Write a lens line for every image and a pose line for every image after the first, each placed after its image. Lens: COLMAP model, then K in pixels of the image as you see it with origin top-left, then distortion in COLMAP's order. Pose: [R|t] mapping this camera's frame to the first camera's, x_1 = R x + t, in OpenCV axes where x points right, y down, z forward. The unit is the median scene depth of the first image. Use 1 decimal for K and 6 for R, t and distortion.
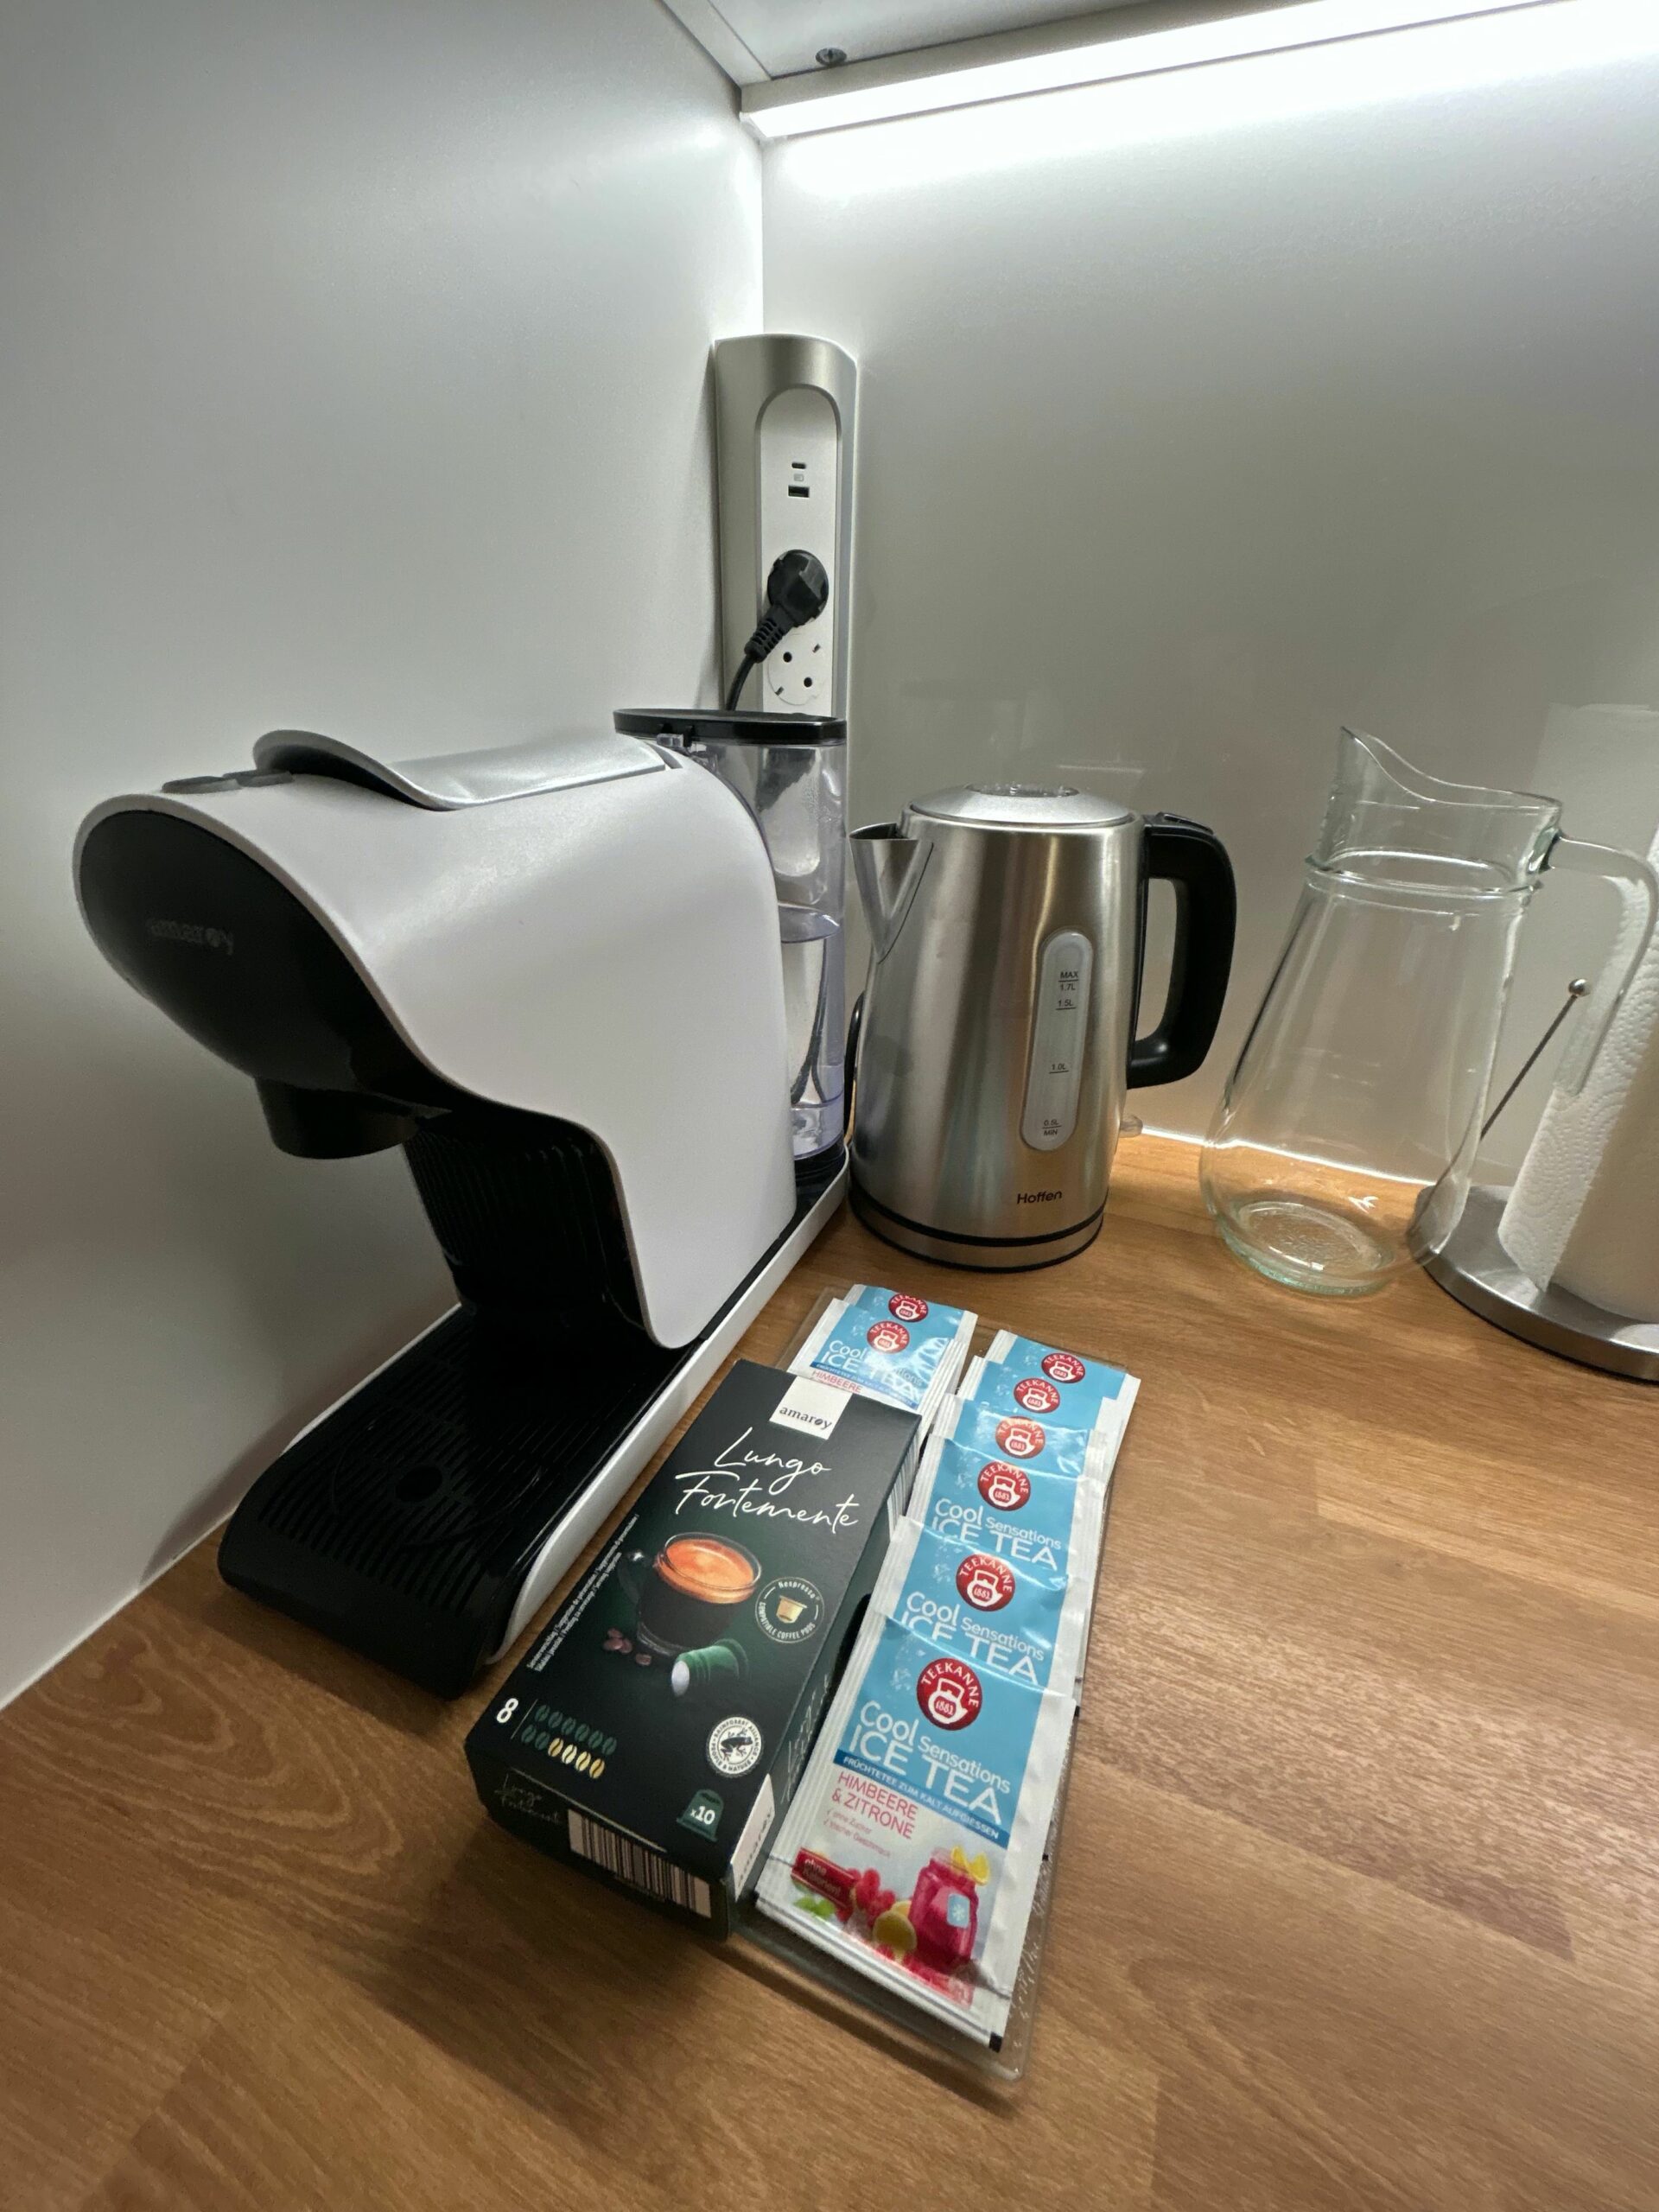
lens RADIAL K [[905.1, 0, 829.5], [0, 905.1, 1106.0], [0, 0, 1]] dist [0.012563, 0.000338]
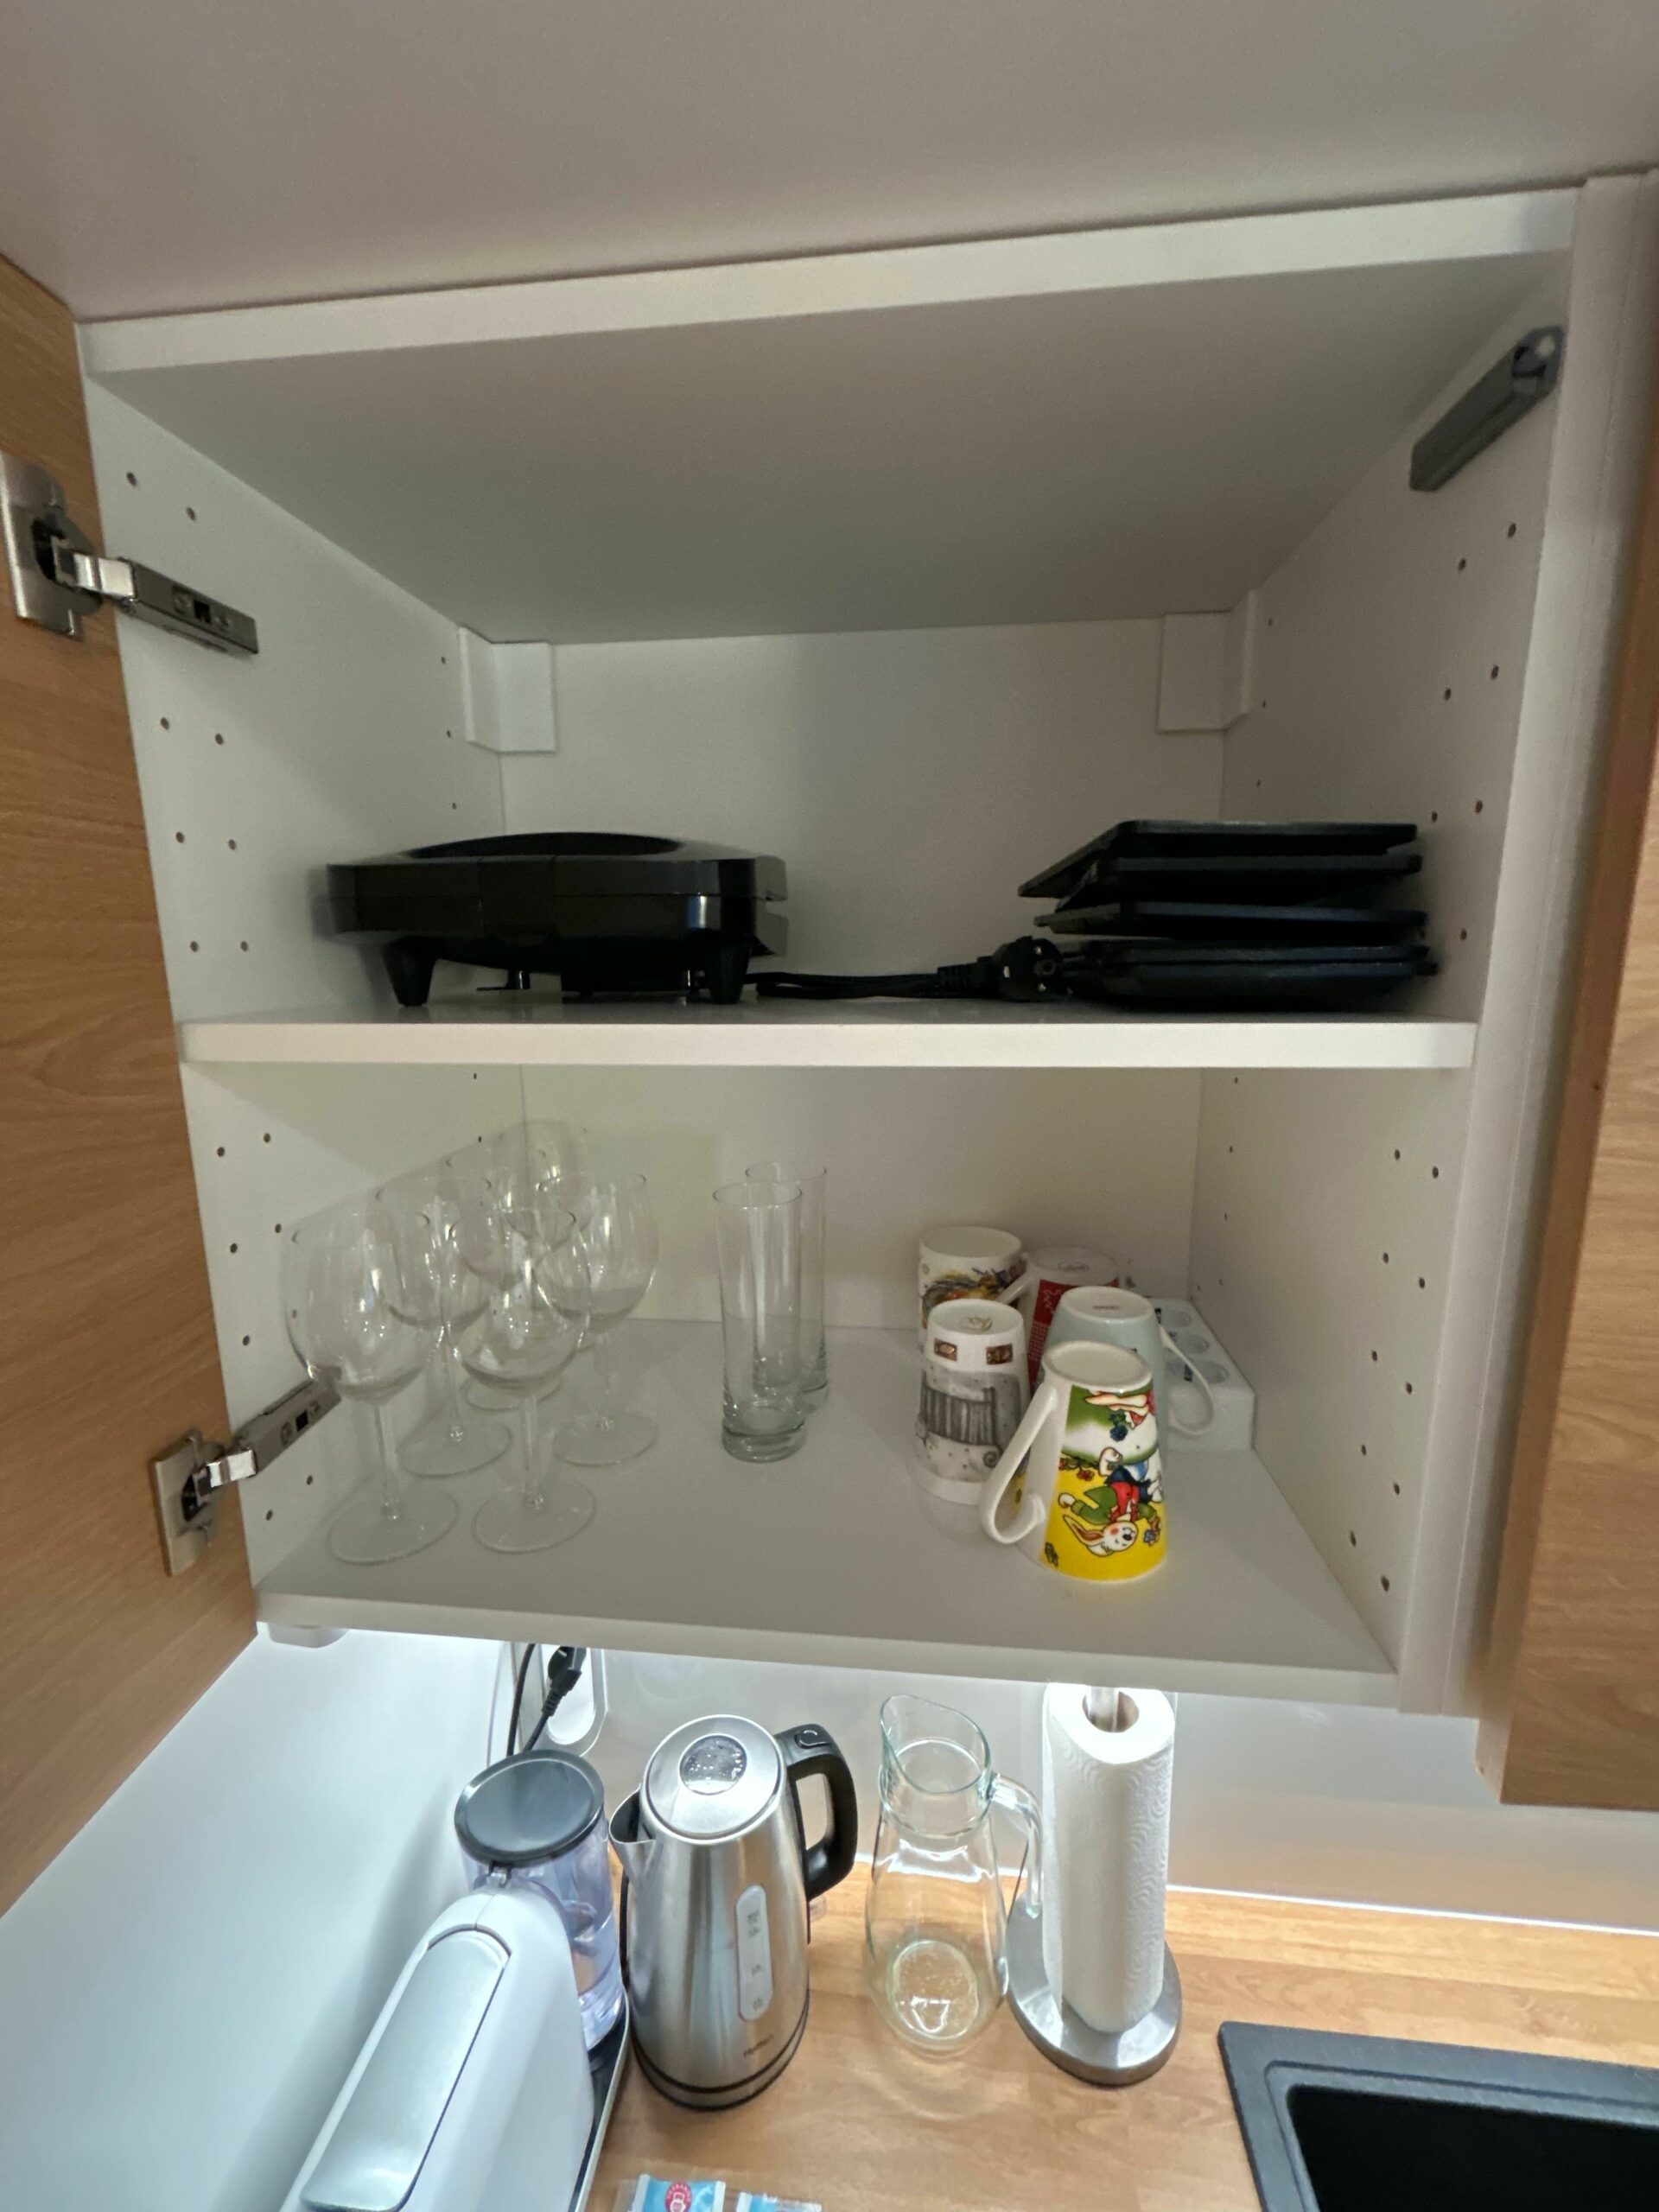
lens RADIAL K [[905.1, 0, 829.5], [0, 905.1, 1106.0], [0, 0, 1]] dist [0.012563, 0.000338]
pose [[0.960820, -0.082170, 0.264712, 0.068015], [0.153468, 0.953002, -0.261216, -0.997214], [-0.230807, 0.291607, 0.928275, -0.935228]]
